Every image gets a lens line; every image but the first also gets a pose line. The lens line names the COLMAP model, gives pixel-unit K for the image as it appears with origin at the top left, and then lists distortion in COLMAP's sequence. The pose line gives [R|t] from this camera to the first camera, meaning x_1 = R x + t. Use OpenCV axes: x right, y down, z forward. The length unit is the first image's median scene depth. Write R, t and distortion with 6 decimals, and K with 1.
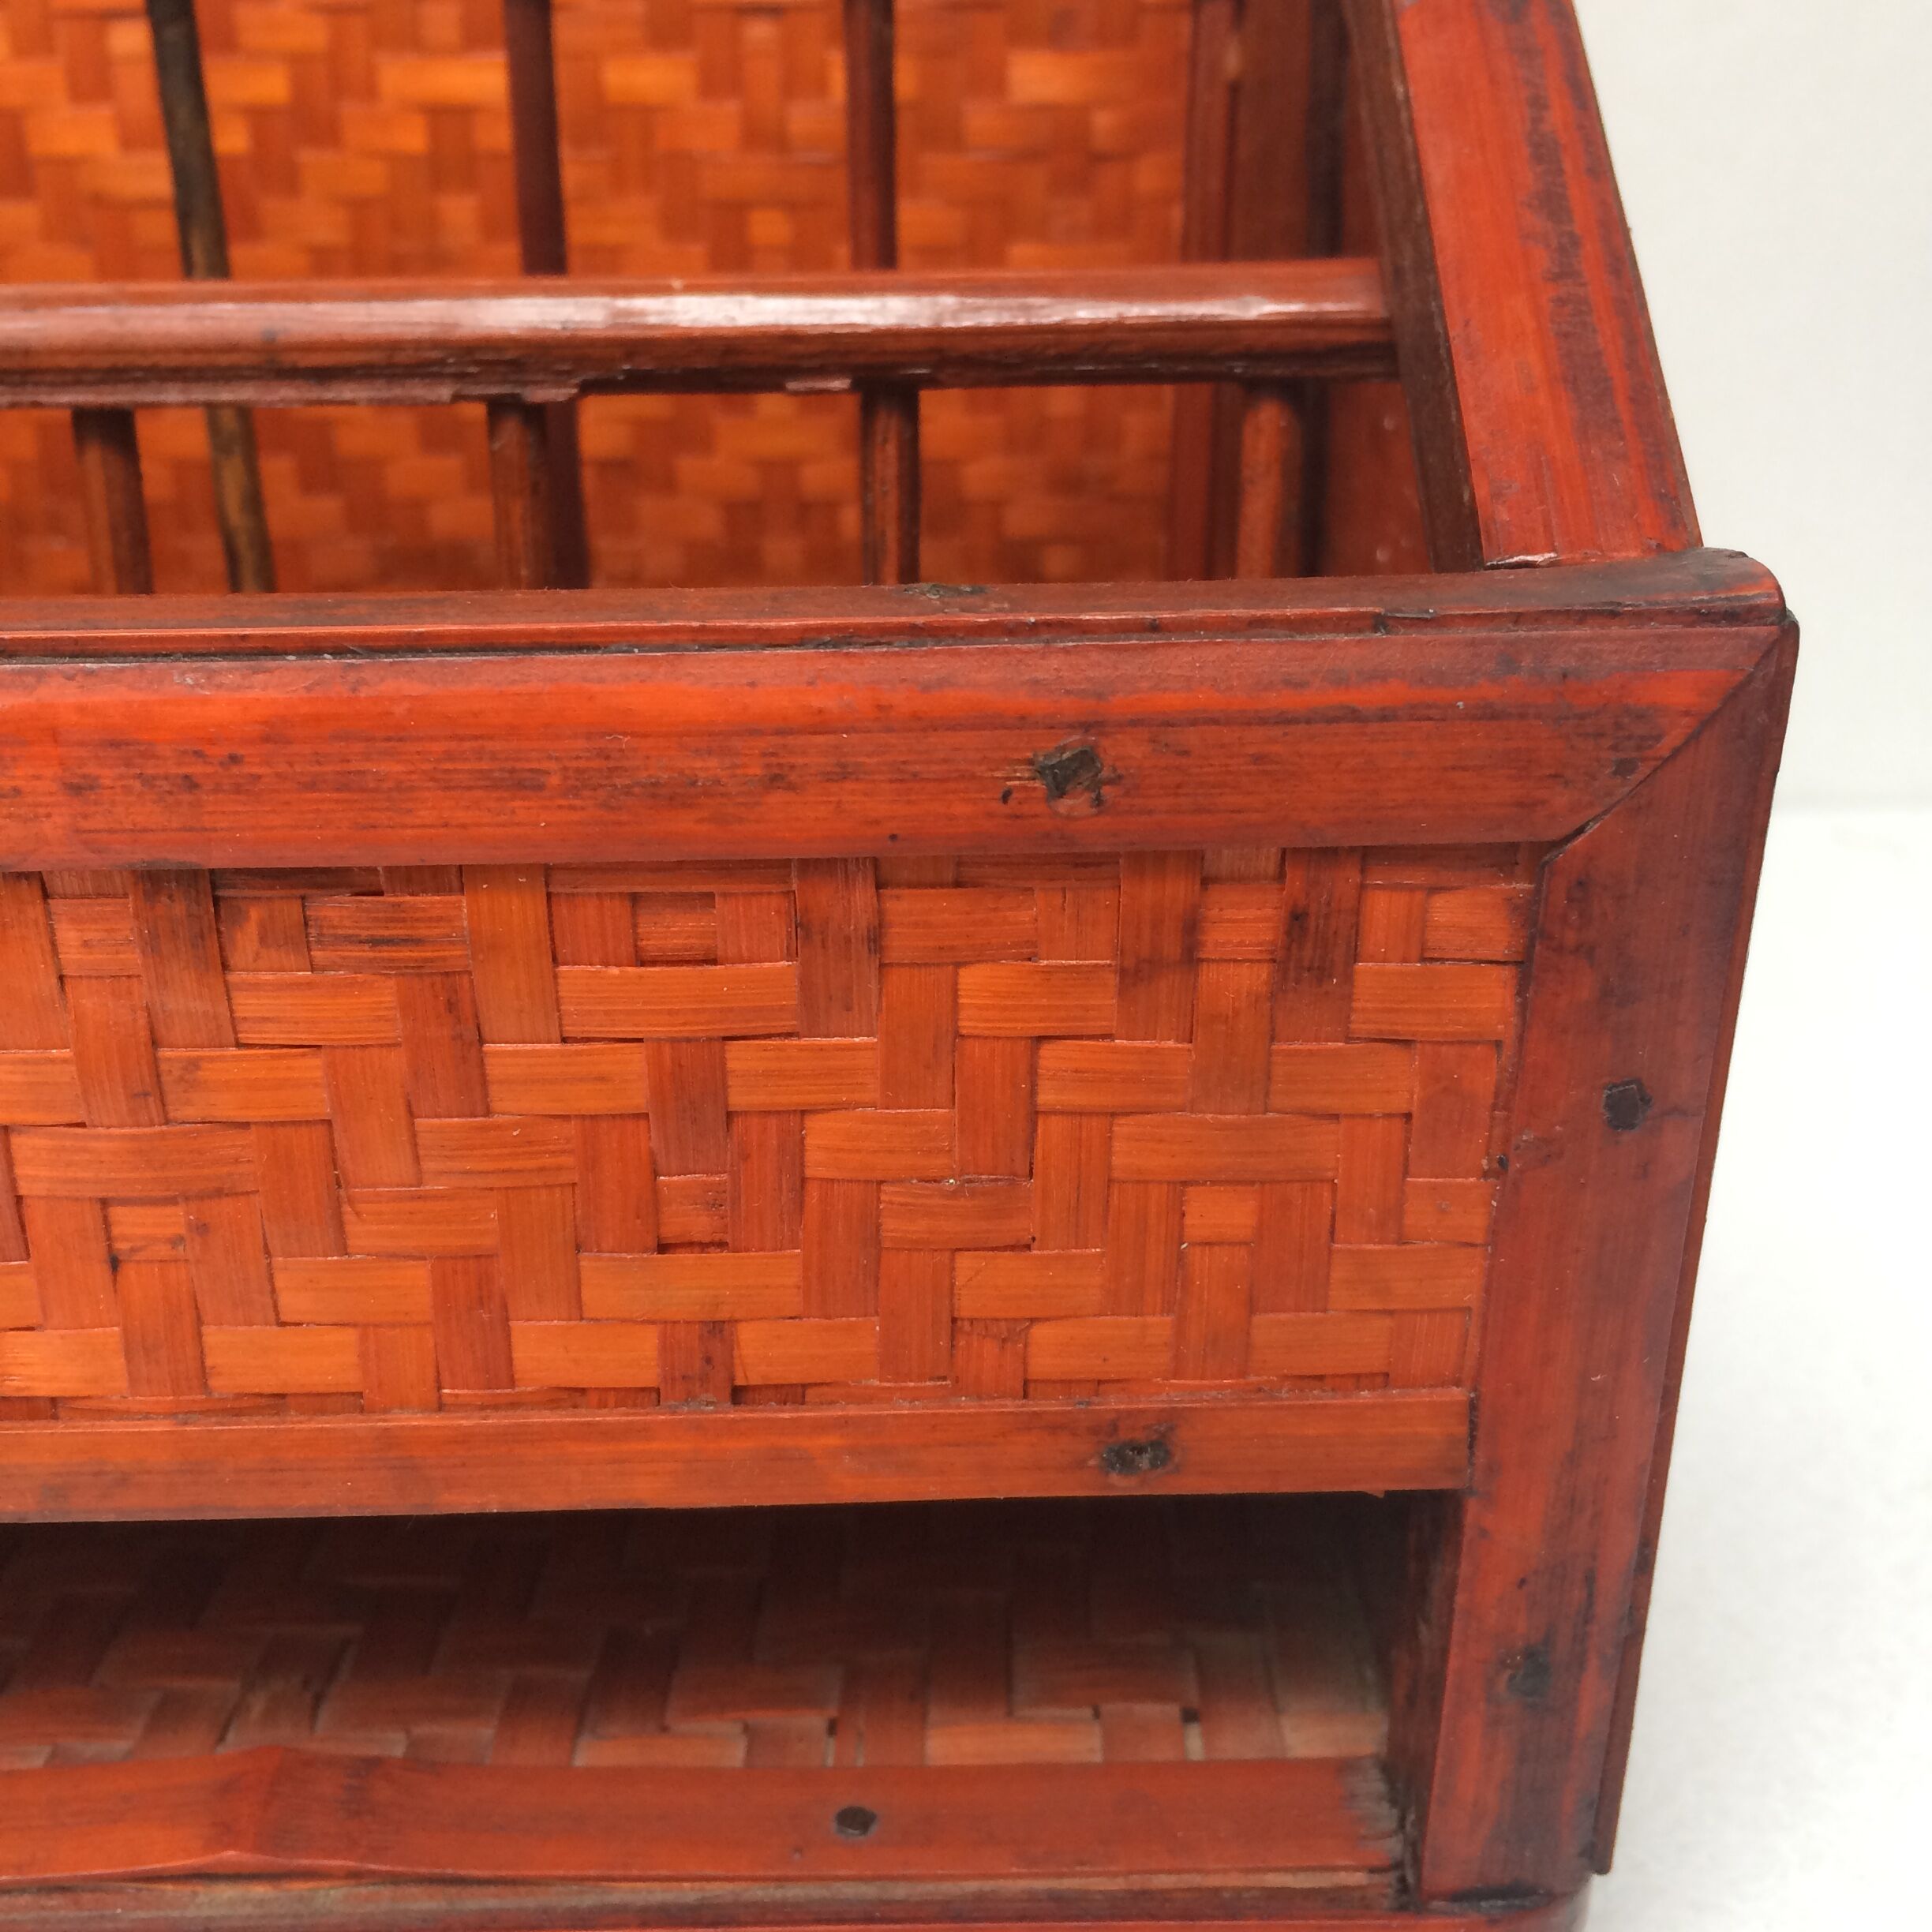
lens RADIAL K [[2297.8, 0, 966.0], [0, 2297.8, 966.0], [0, 0, 1]] dist [0.046252, -0.001700]
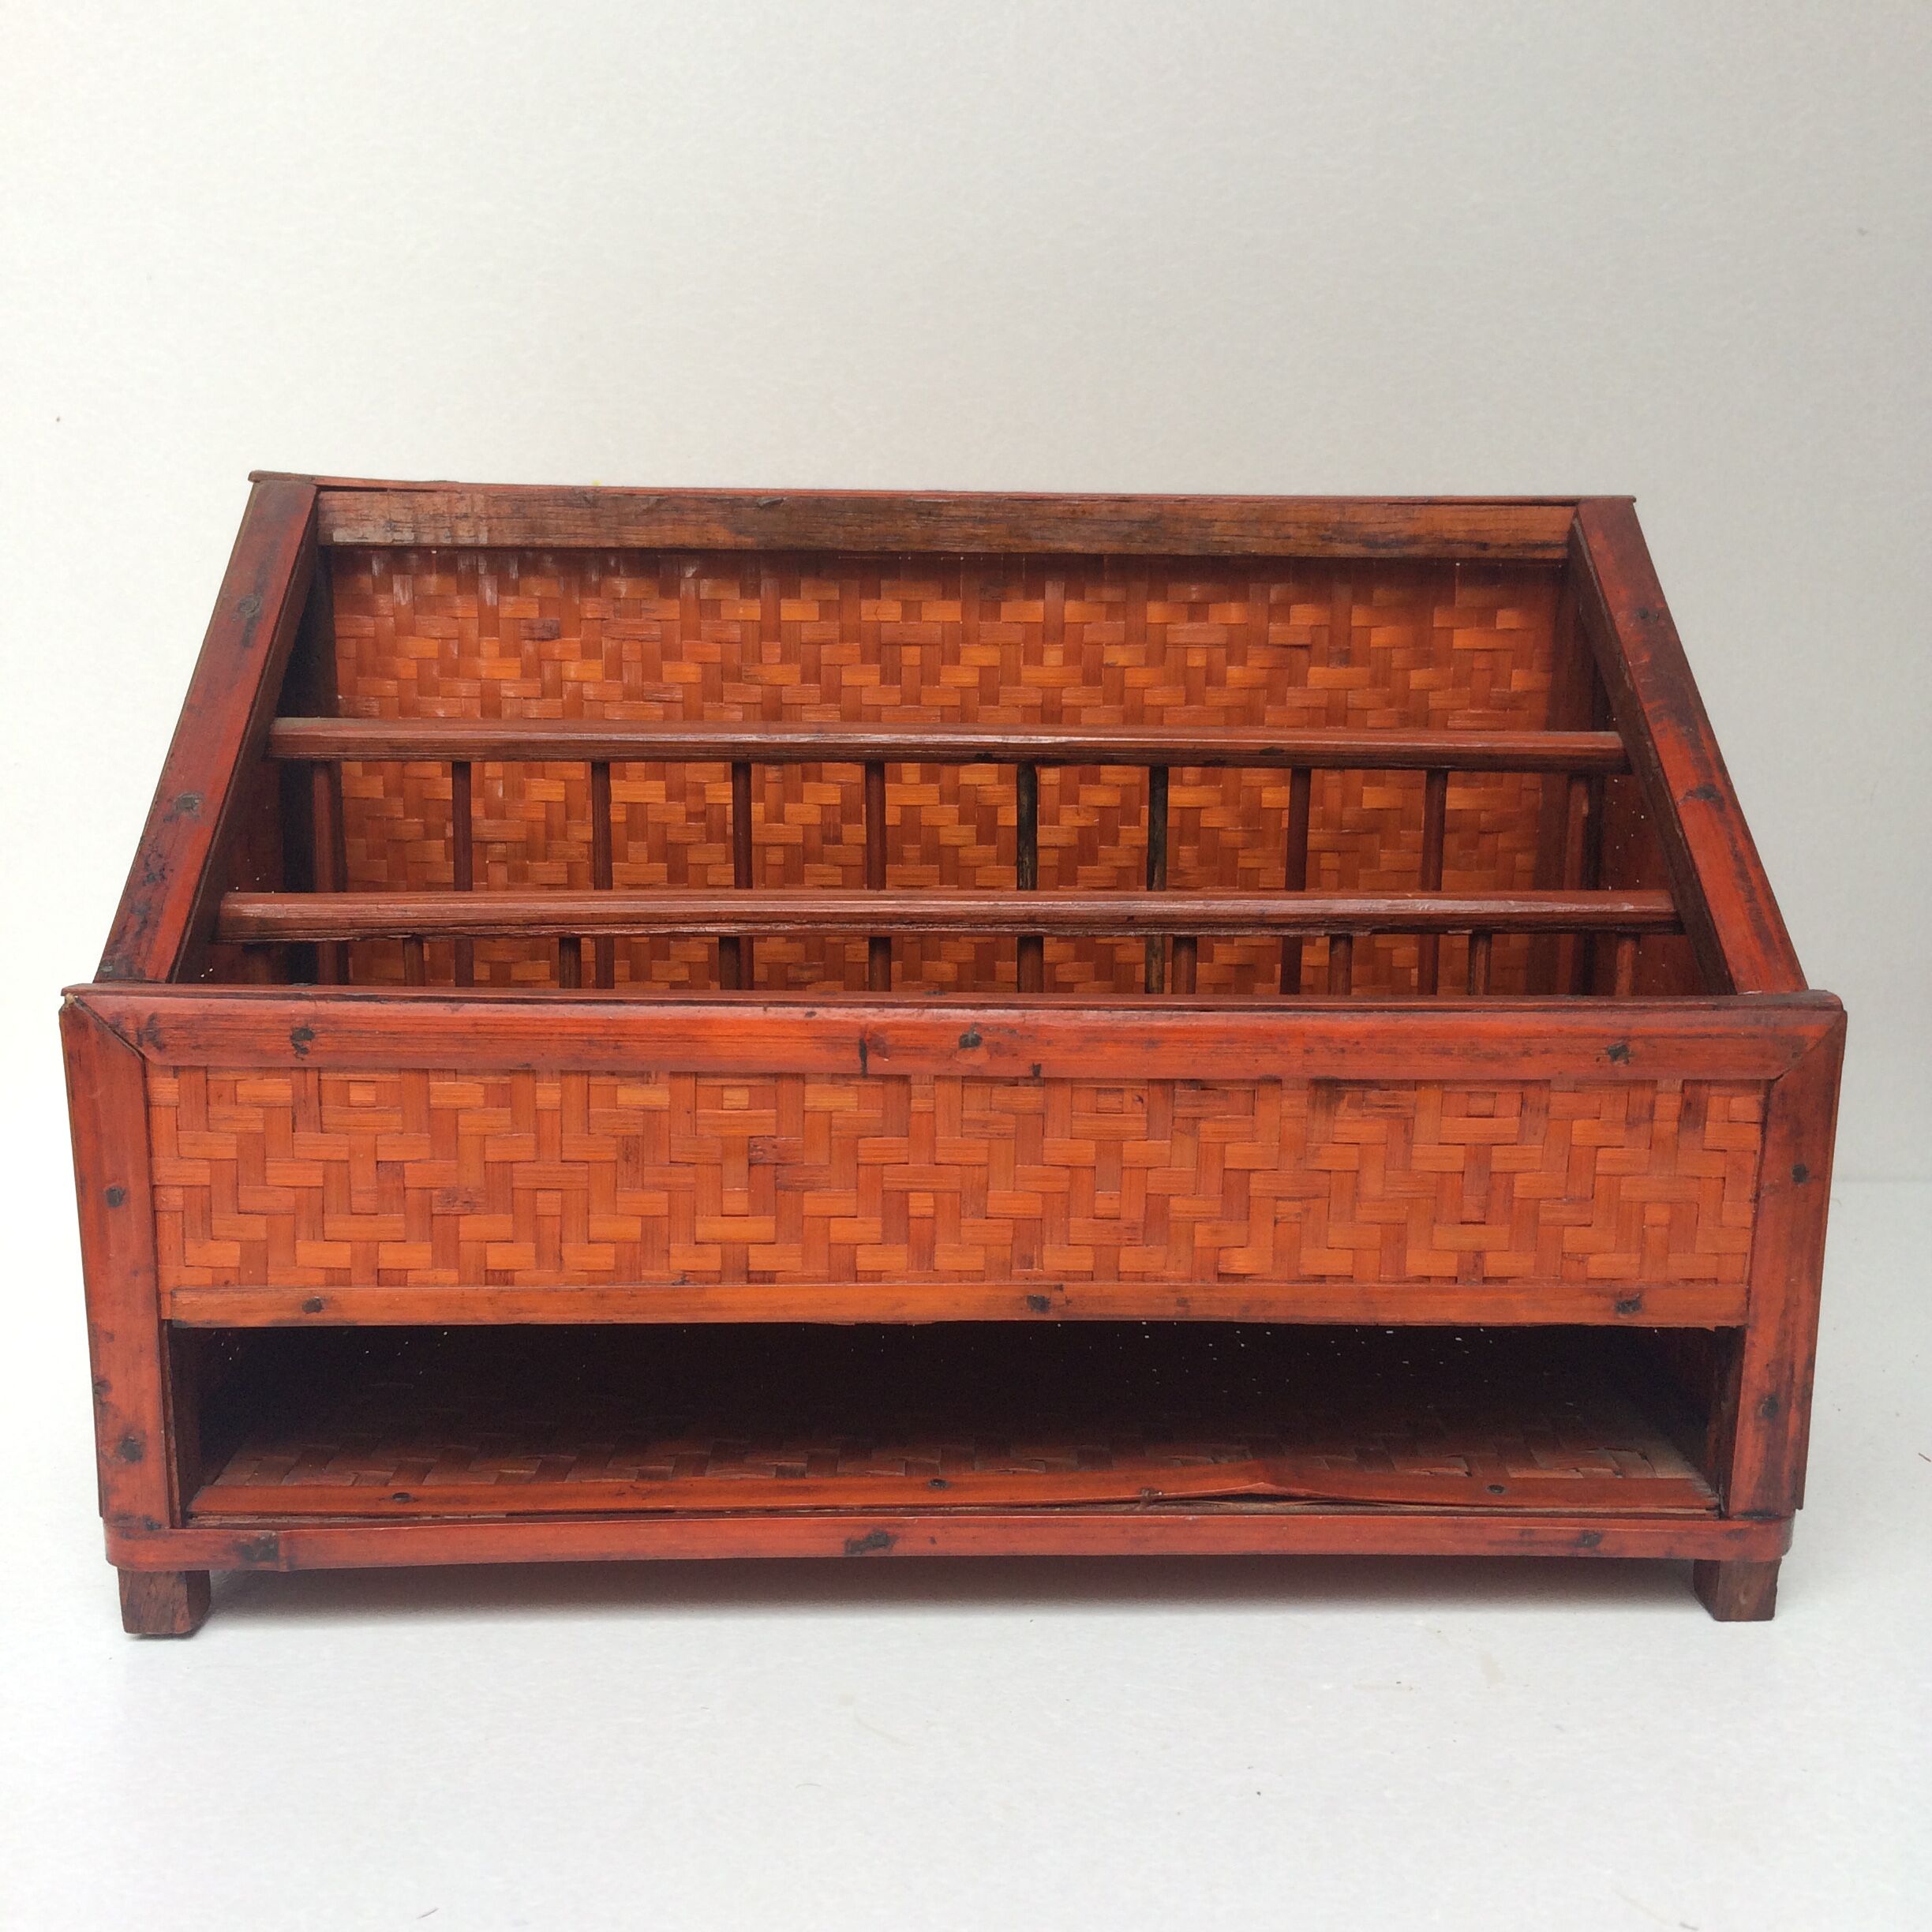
lens RADIAL K [[2334.9, 0, 966.0], [0, 2334.9, 966.0], [0, 0, 1]] dist [0.093073, -0.057937]
pose [[0.999677, 0.017439, 0.018466, -0.819468], [-0.012712, 0.972952, -0.230655, 0.499629], [-0.021989, 0.230346, 0.972860, -1.927492]]
